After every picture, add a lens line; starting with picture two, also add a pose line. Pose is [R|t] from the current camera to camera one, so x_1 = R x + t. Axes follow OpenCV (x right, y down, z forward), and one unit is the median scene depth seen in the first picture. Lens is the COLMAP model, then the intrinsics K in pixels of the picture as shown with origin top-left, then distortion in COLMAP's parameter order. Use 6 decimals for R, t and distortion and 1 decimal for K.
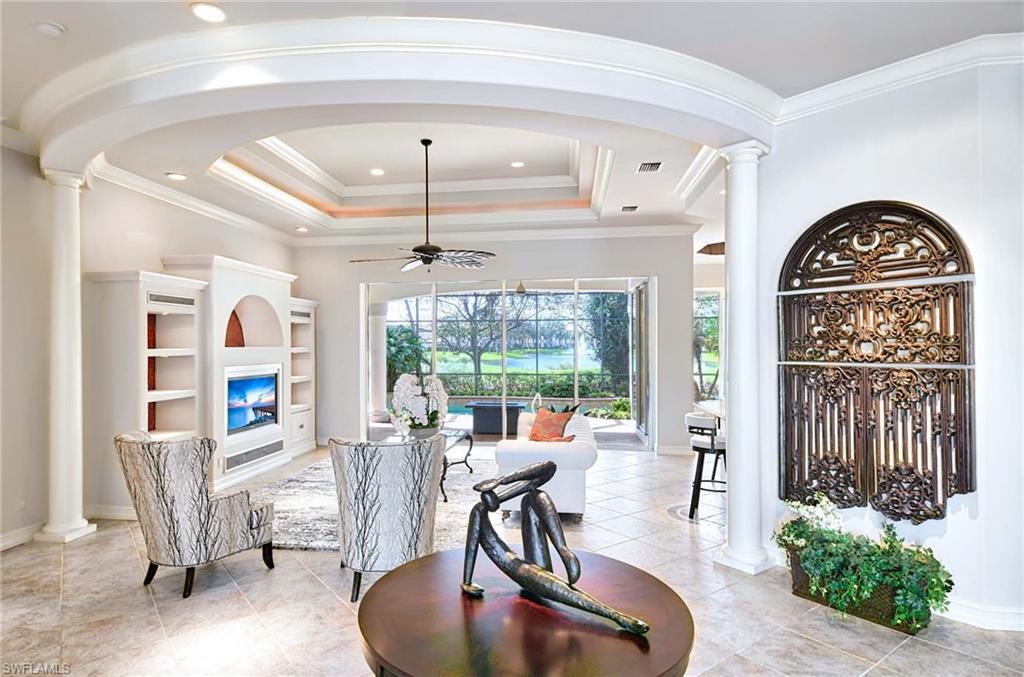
lens RADIAL K [[603.5, 0, 503.8], [0, 603.5, 336.6], [0, 0, 1]] dist [-0.010234, -0.001307]
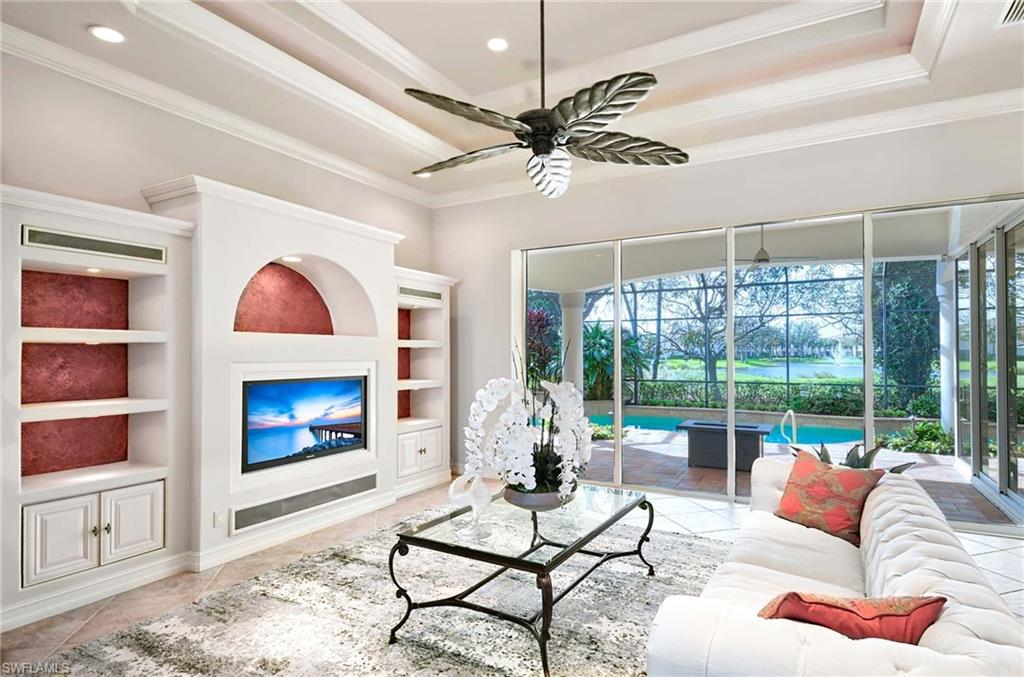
lens RADIAL K [[534.0, 0, 525.7], [0, 534.0, 352.7], [0, 0, 1]] dist [0.008034, 0.000229]
pose [[0.921881, -0.002530, -0.387465, 0.022777], [0.006590, 0.999936, 0.009152, 0.030864], [0.387418, -0.010990, 0.921839, 0.513233]]
